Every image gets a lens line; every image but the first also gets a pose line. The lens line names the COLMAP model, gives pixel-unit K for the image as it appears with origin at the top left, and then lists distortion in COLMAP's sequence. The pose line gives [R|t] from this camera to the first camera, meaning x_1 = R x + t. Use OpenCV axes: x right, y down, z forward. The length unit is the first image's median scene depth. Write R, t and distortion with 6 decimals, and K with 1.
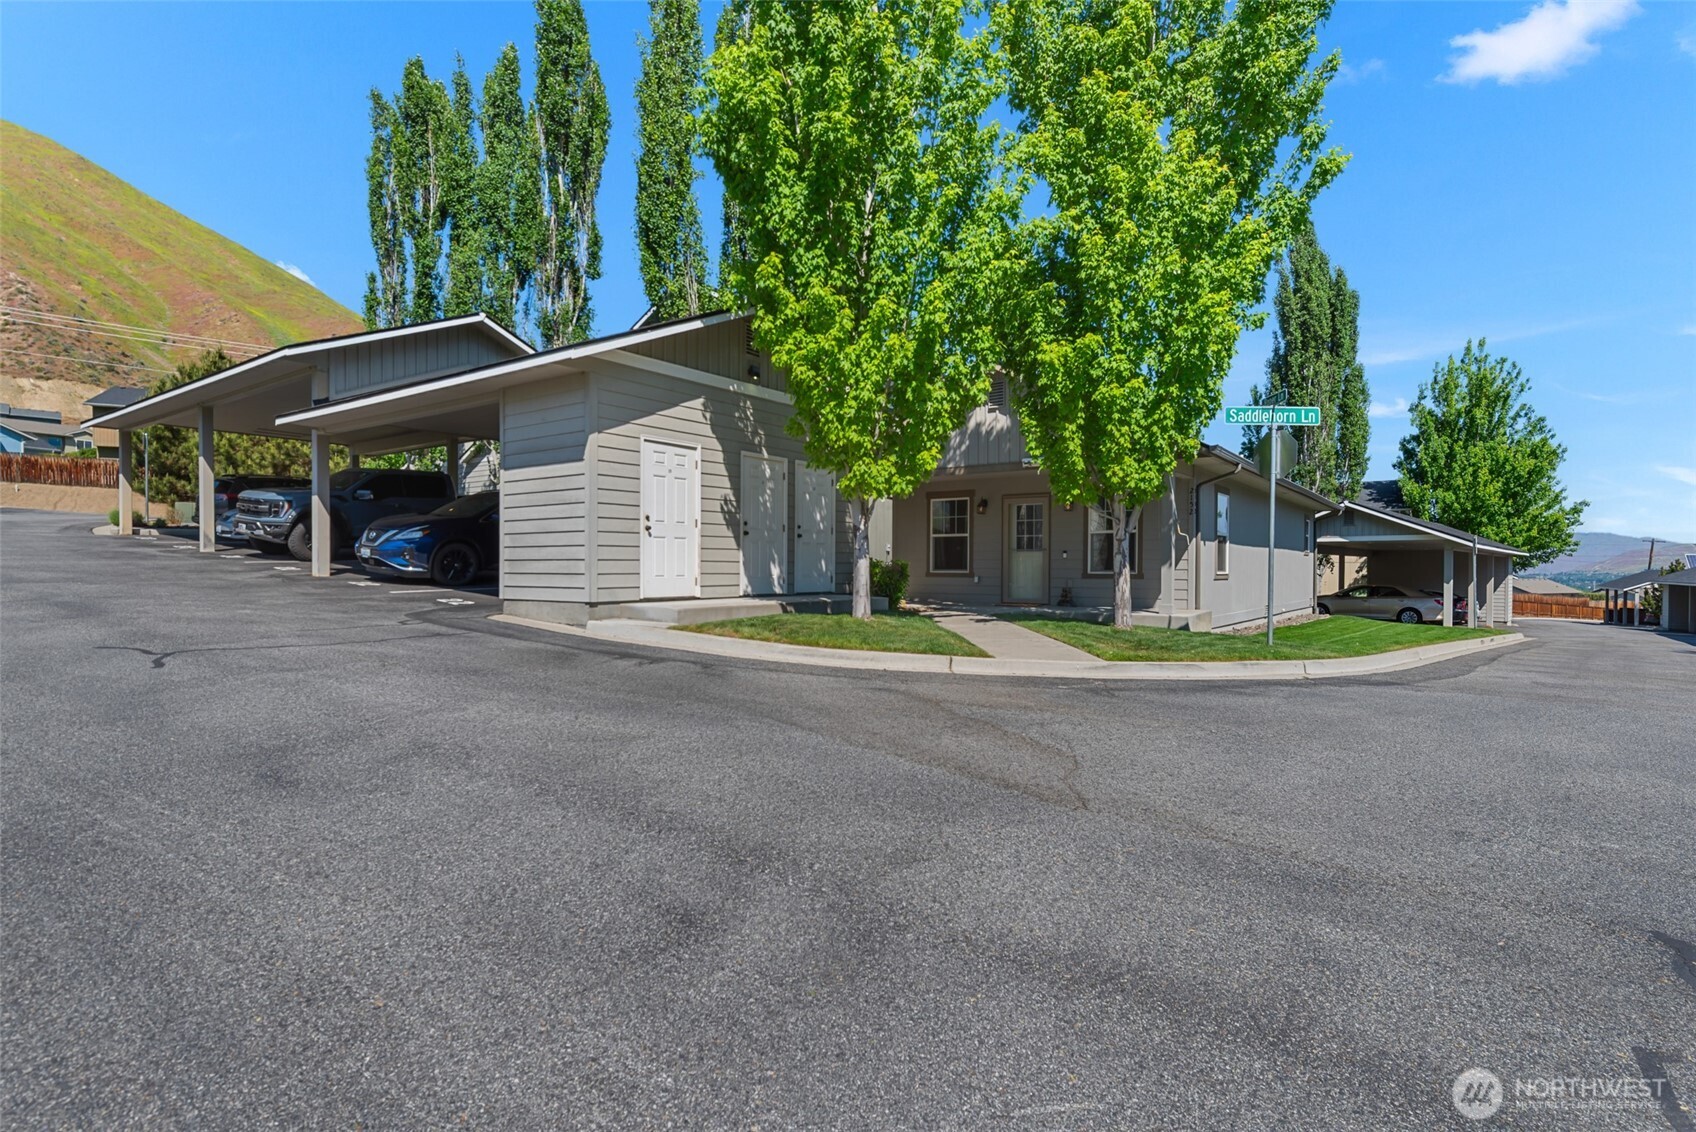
lens RADIAL K [[832.9, 0, 850.5], [0, 832.9, 567.2], [0, 0, 1]] dist [0.000009, 0.000197]
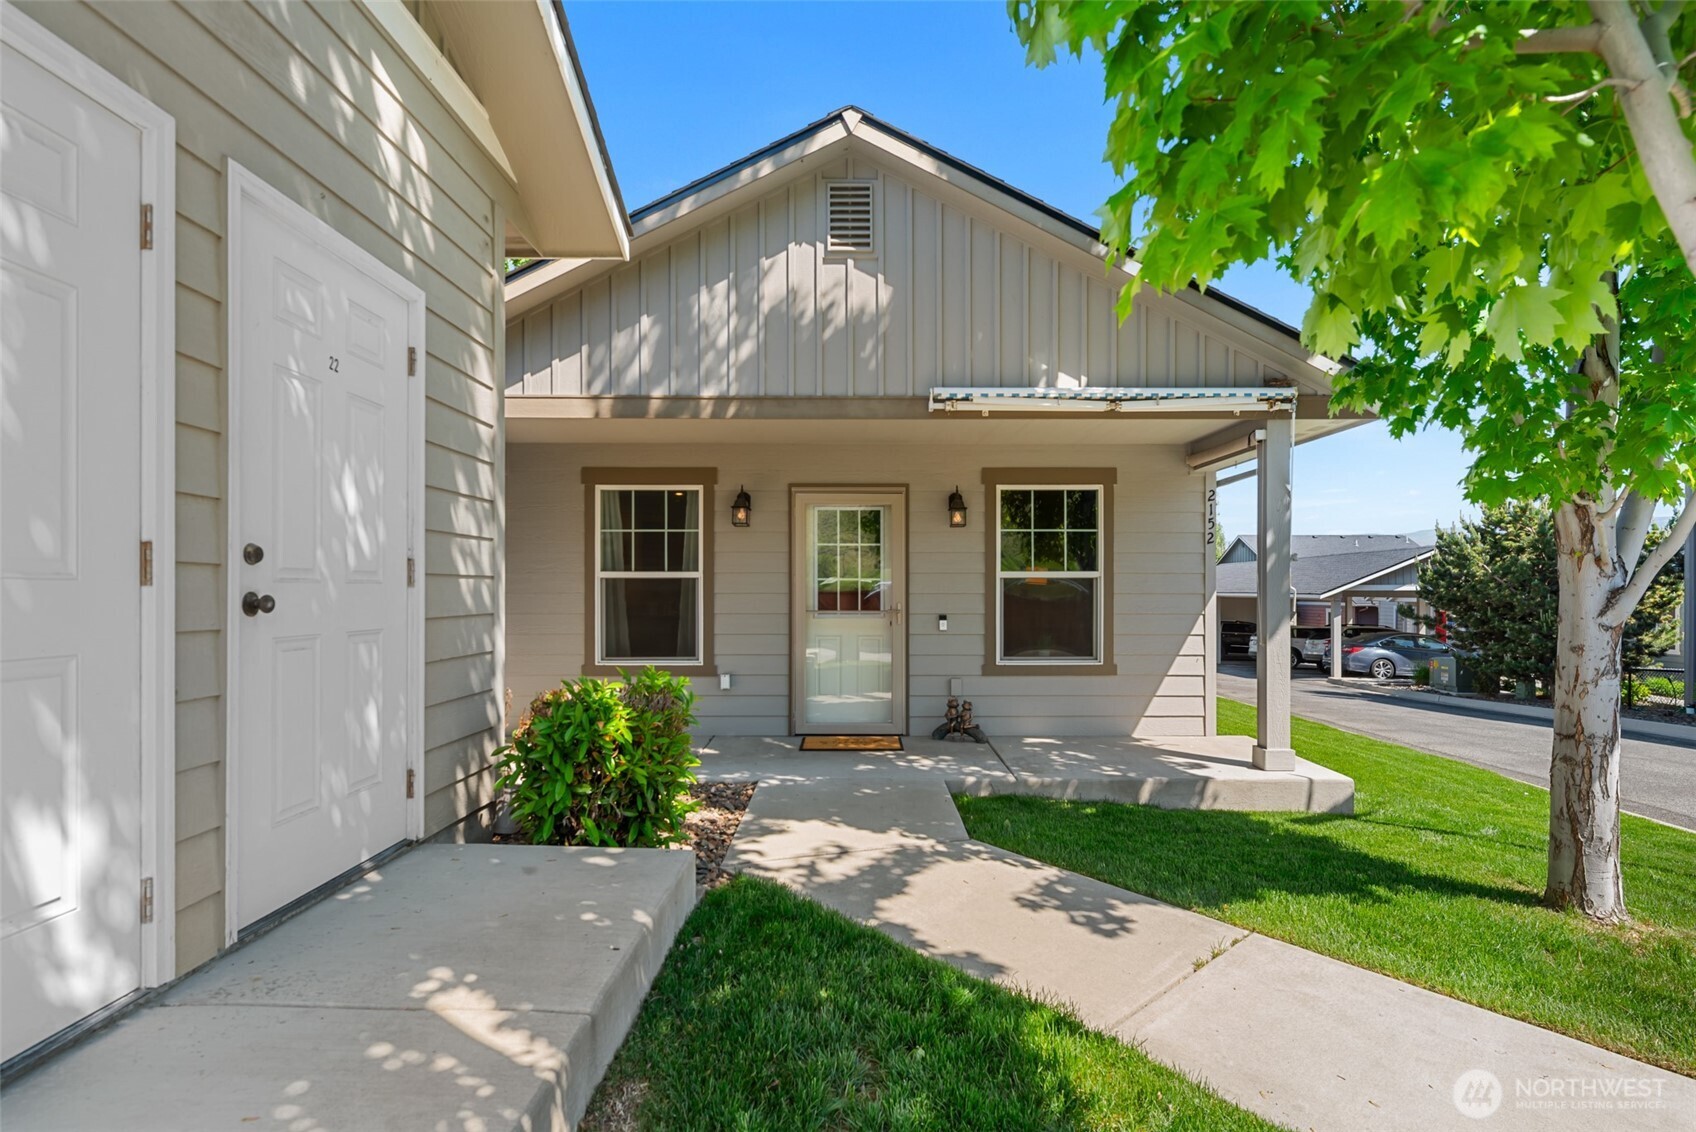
lens RADIAL K [[875.2, 0, 863.4], [0, 875.2, 589.7], [0, 0, 1]] dist [0.004224, -0.000210]
pose [[0.810196, 0.000785, 0.586159, -0.057434], [-0.000862, 1.000000, -0.000148, -0.035515], [-0.586159, -0.000385, 0.810196, 0.676026]]
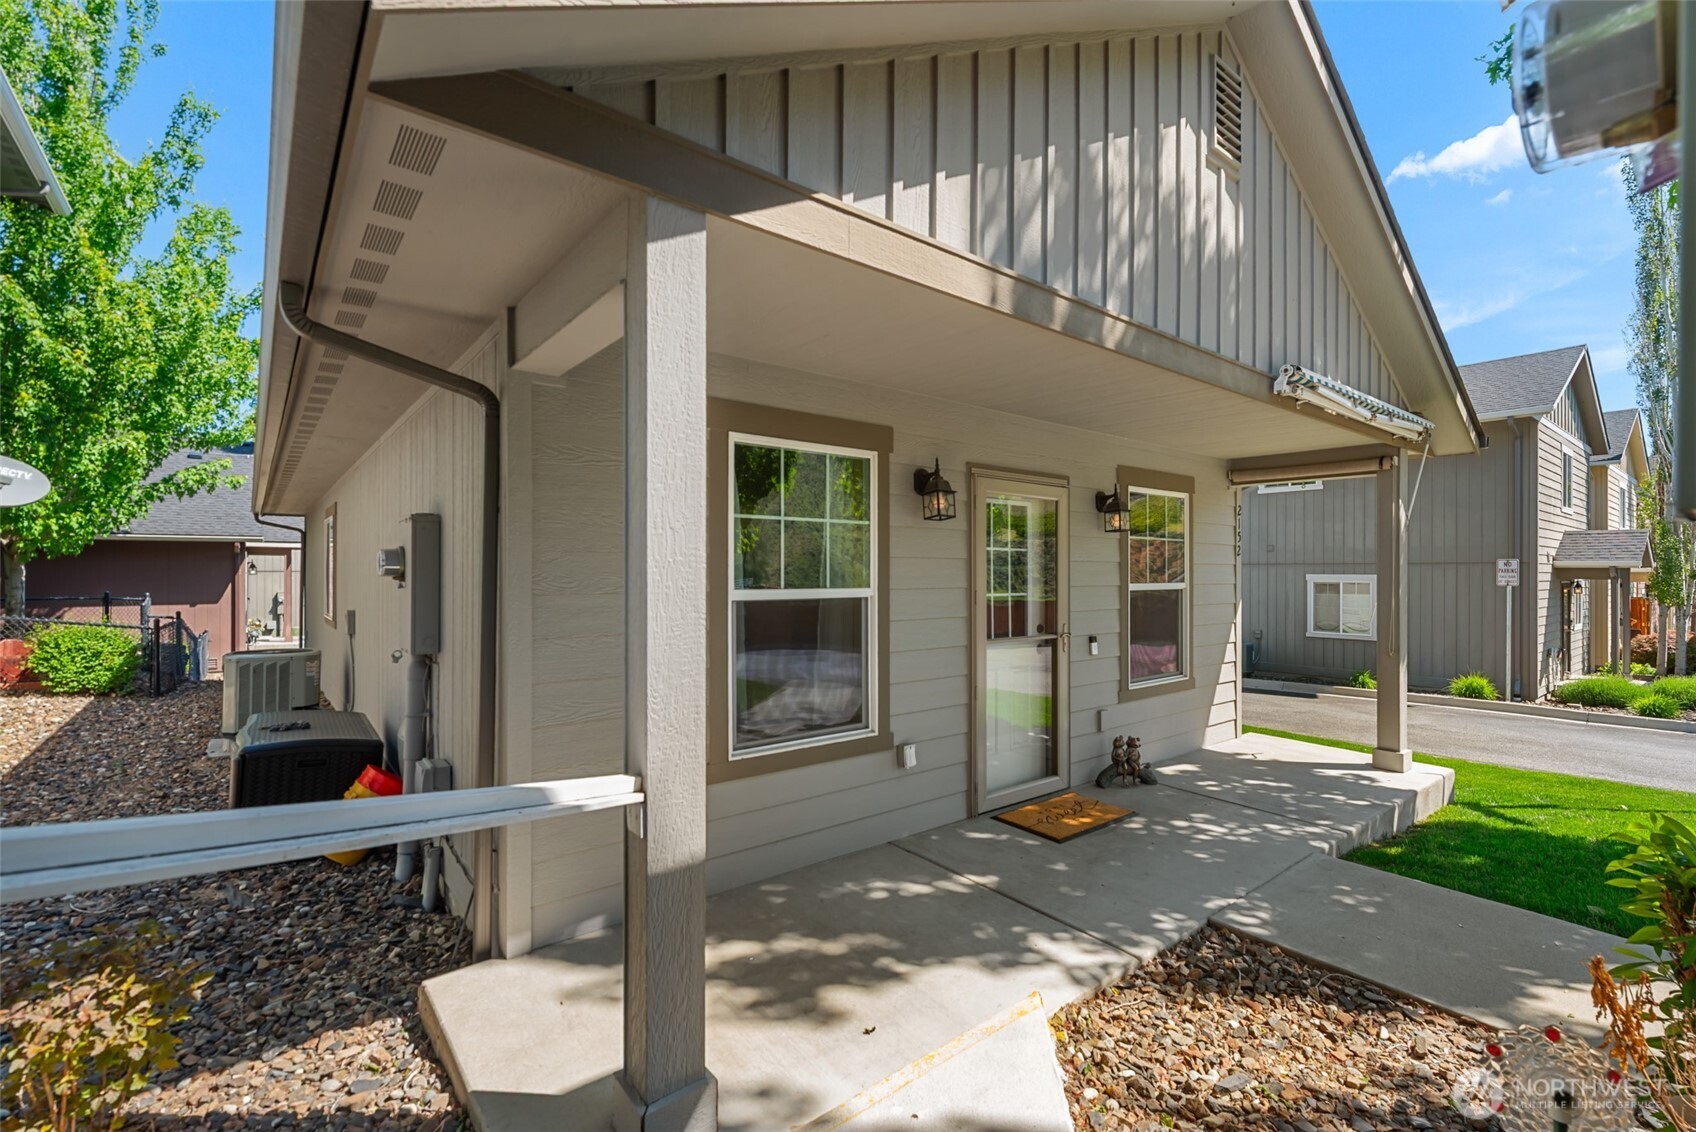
lens RADIAL K [[745.2, 0, 852.0], [0, 745.2, 558.4], [0, 0, 1]] dist [0.001432, -0.000111]
pose [[0.265128, 0.021233, 0.963980, -0.103060], [-0.003781, 0.999773, -0.020981, -0.050611], [-0.964206, 0.001918, 0.265148, 1.071915]]
